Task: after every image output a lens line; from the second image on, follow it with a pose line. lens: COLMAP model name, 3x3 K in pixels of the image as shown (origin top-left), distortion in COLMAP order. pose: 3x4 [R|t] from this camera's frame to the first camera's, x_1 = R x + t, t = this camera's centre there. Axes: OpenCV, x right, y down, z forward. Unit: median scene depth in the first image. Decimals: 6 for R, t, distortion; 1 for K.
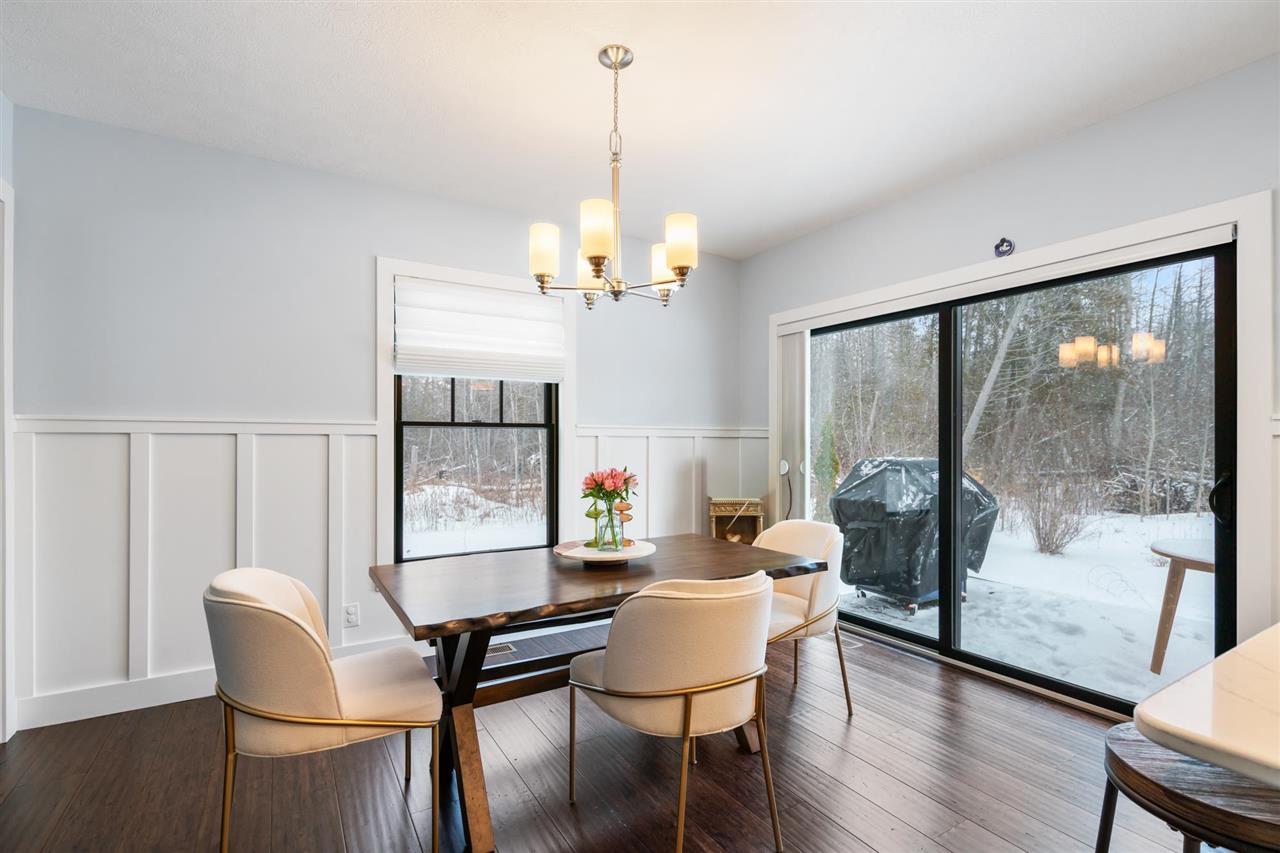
lens RADIAL K [[579.2, 0, 646.2], [0, 579.2, 438.8], [0, 0, 1]] dist [0.001612, 0.002994]
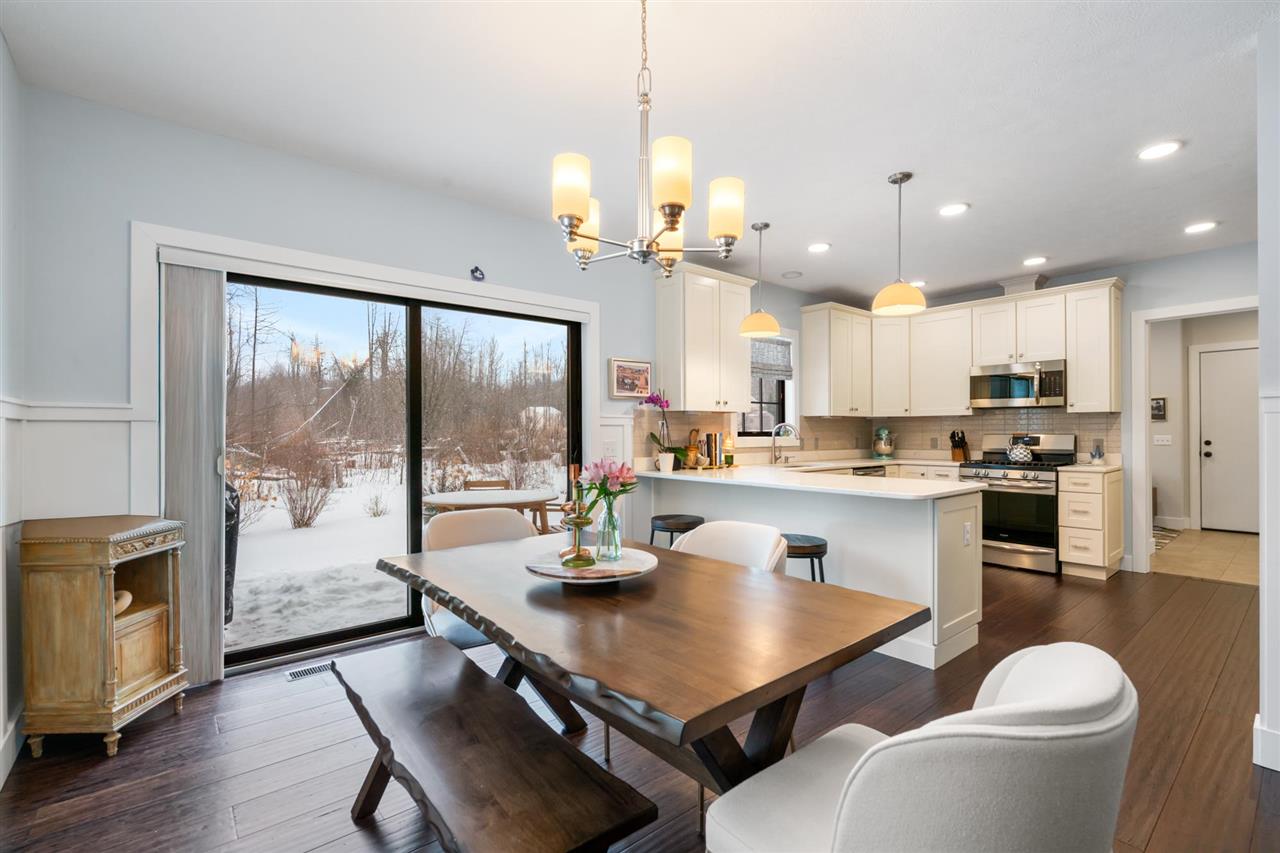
lens RADIAL K [[579.2, 0, 644.9], [0, 579.2, 431.9], [0, 0, 1]] dist [0.001612, 0.002994]
pose [[-0.132934, -0.002784, 0.991121, -0.591812], [-0.000406, 0.999996, 0.002754, 0.008757], [-0.991125, -0.000036, -0.132935, 0.696687]]
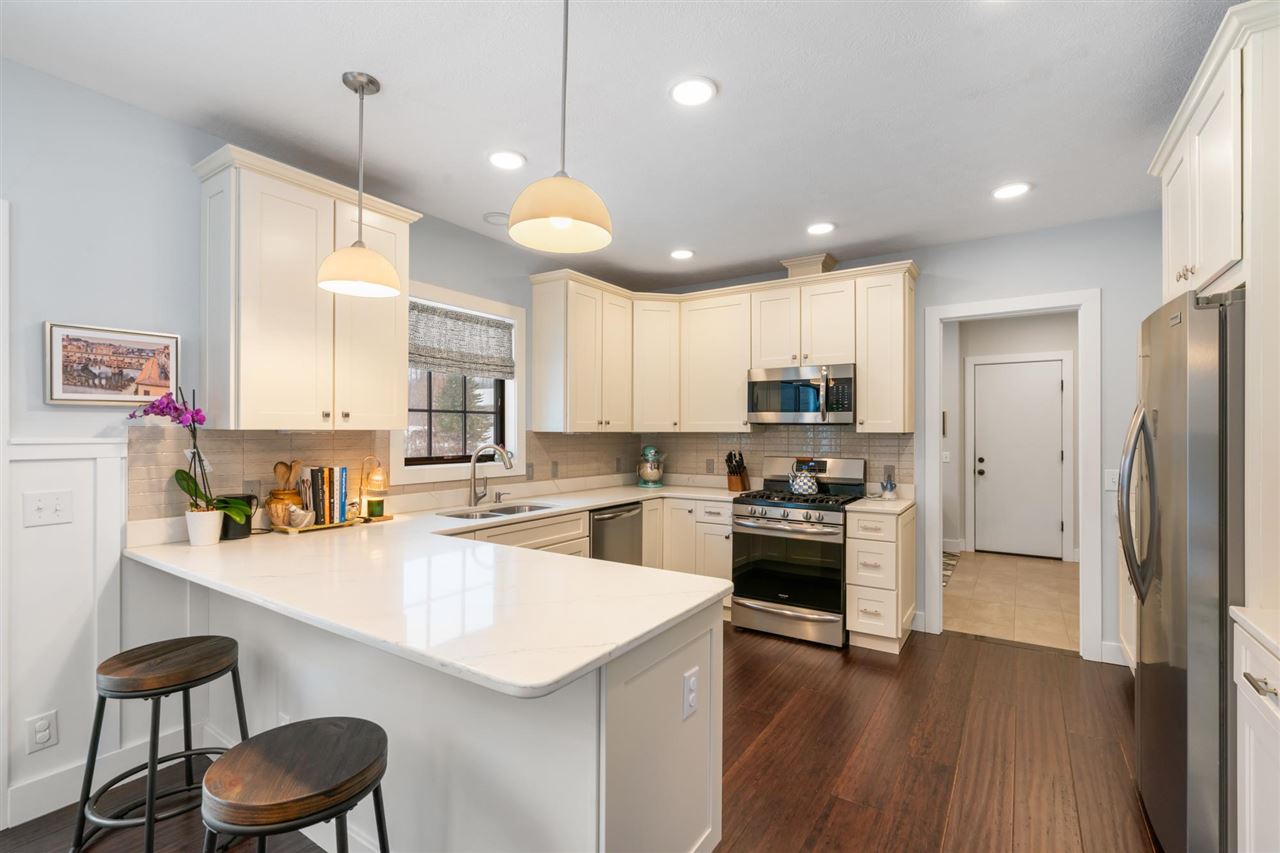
lens RADIAL K [[579.2, 0, 647.1], [0, 579.2, 430.0], [0, 0, 1]] dist [0.001612, 0.002994]
pose [[-0.408672, -0.003046, 0.912676, -0.137229], [-0.007579, 0.999971, -0.000057, -0.039281], [-0.912650, -0.006940, -0.408683, 0.271932]]
